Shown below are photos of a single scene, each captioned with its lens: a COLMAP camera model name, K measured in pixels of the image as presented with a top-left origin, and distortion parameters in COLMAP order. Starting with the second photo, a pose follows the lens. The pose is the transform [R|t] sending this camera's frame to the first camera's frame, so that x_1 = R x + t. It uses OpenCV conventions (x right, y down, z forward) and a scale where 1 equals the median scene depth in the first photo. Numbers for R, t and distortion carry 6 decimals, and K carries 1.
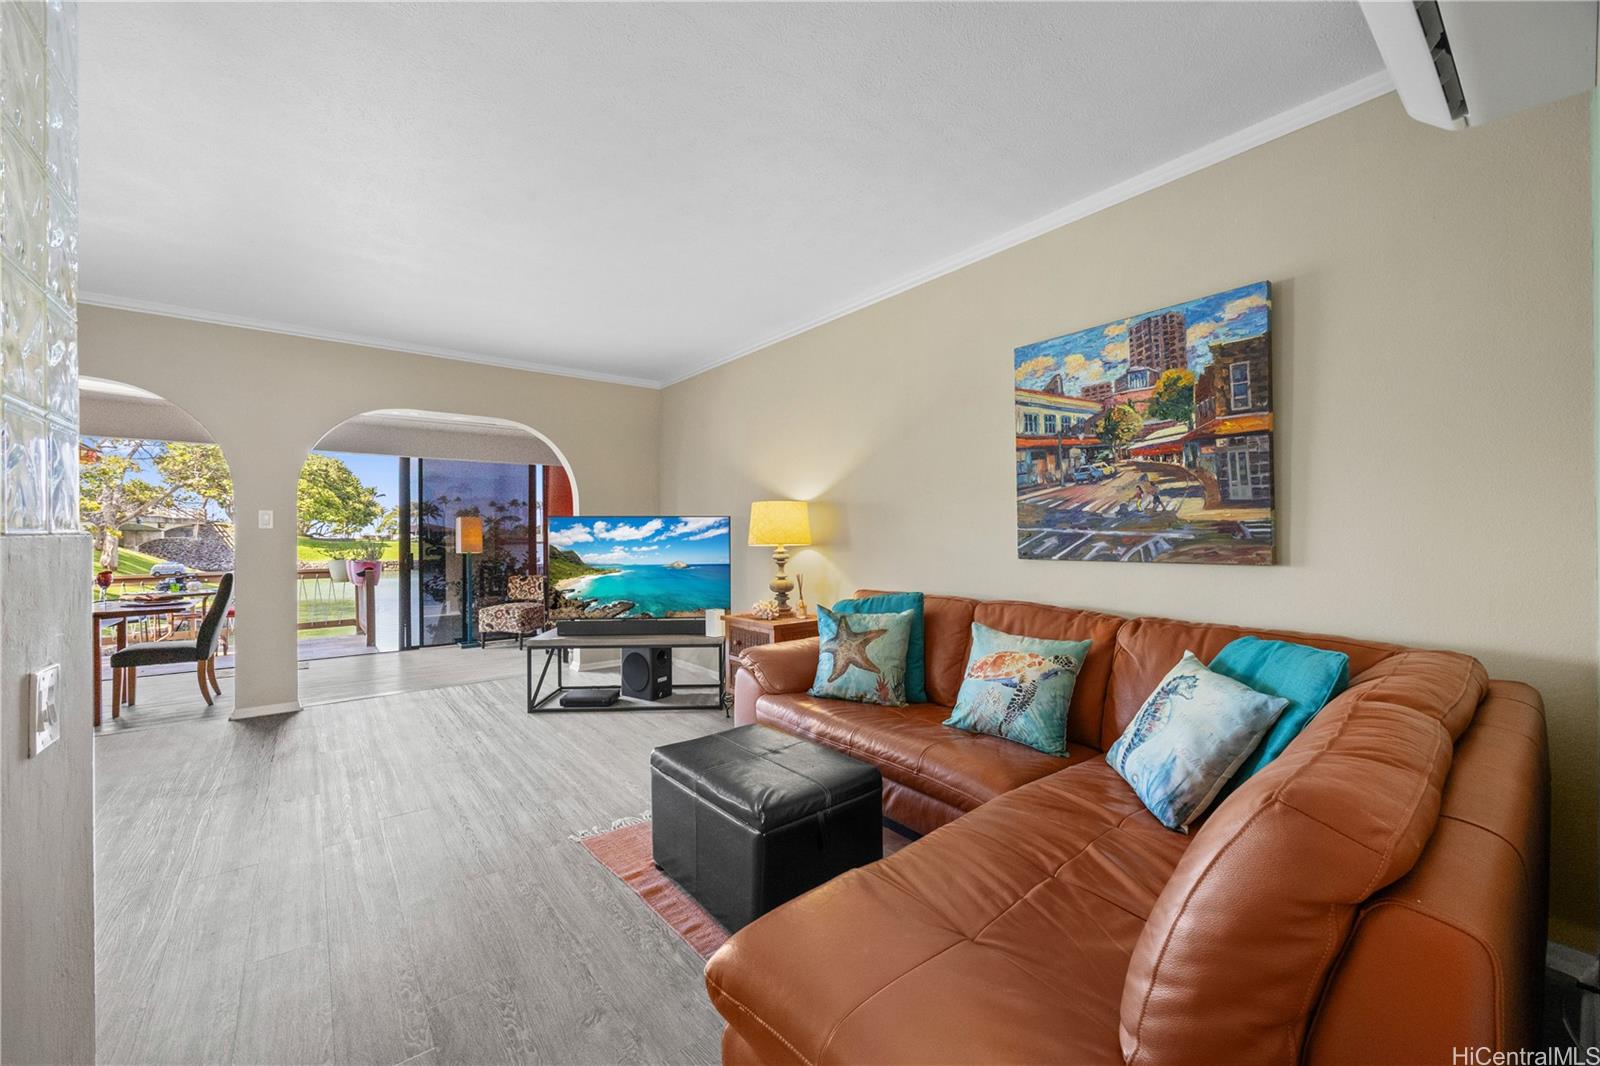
lens RADIAL K [[622.5, 0, 789.8], [0, 622.5, 536.5], [0, 0, 1]] dist [0.012671, 0.001130]
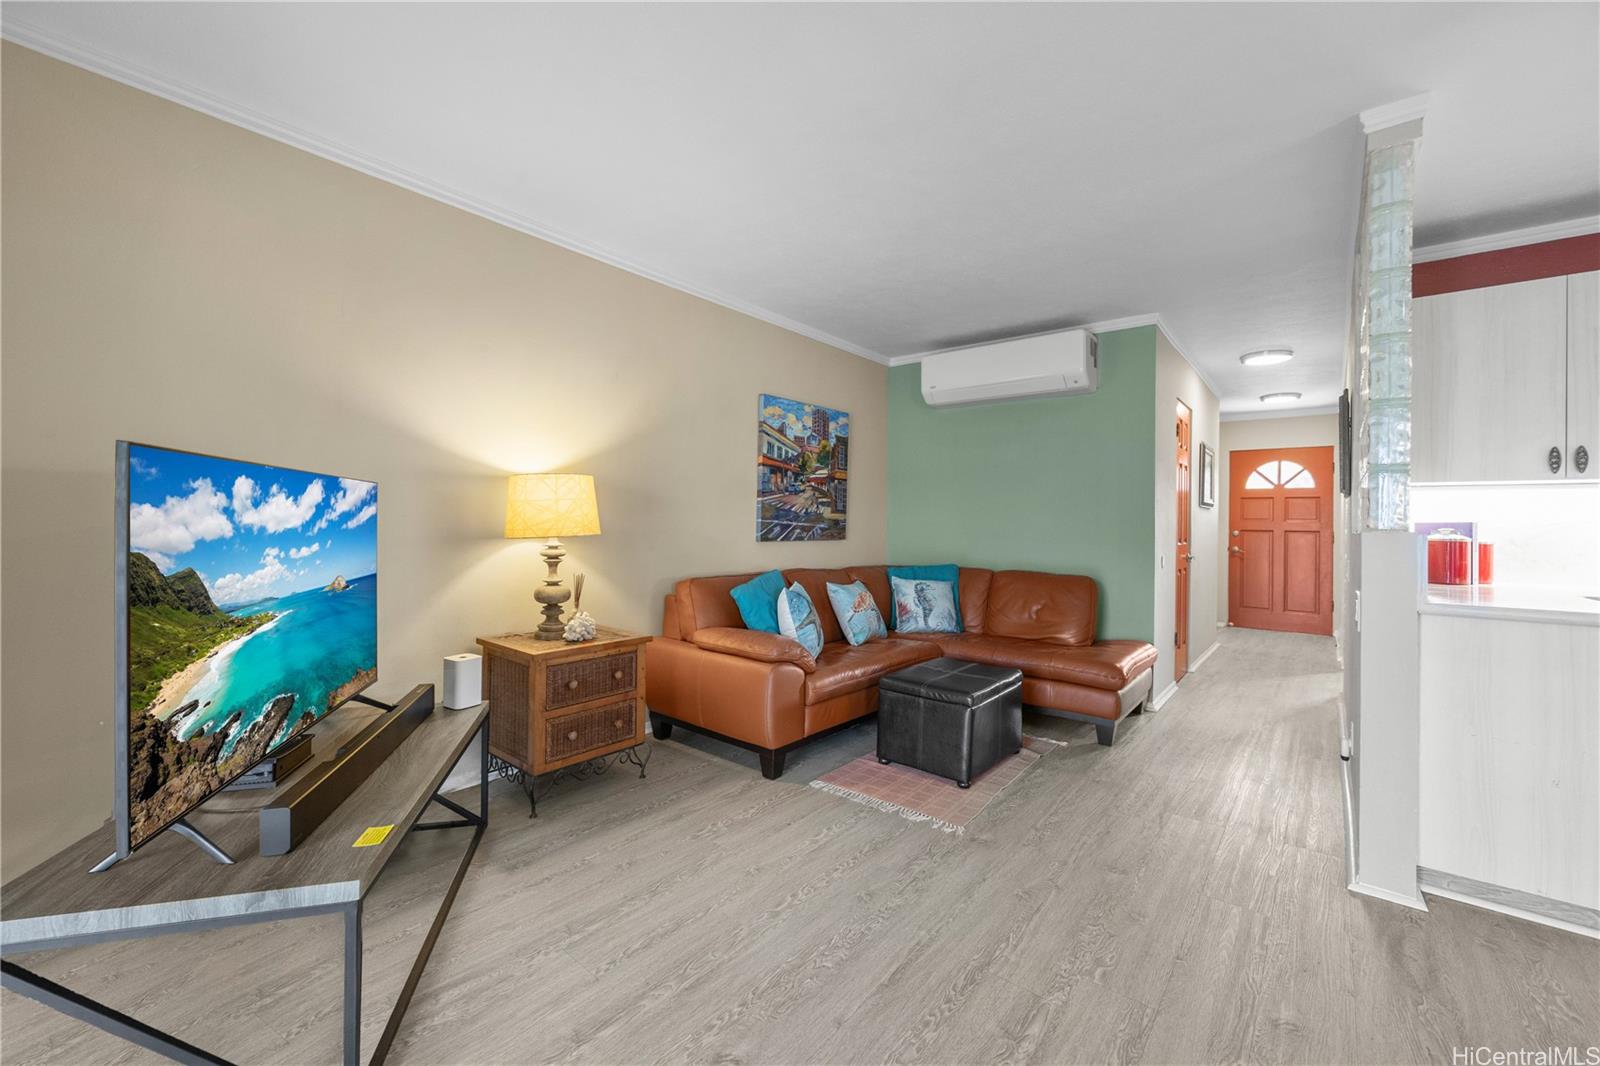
lens RADIAL K [[622.5, 0, 802.4], [0, 622.5, 524.5], [0, 0, 1]] dist [0.012671, 0.001130]
pose [[-0.187041, -0.001556, 0.982351, -1.108216], [-0.013055, 0.999914, -0.000902, -0.003115], [-0.982265, -0.012993, -0.187045, 1.241663]]
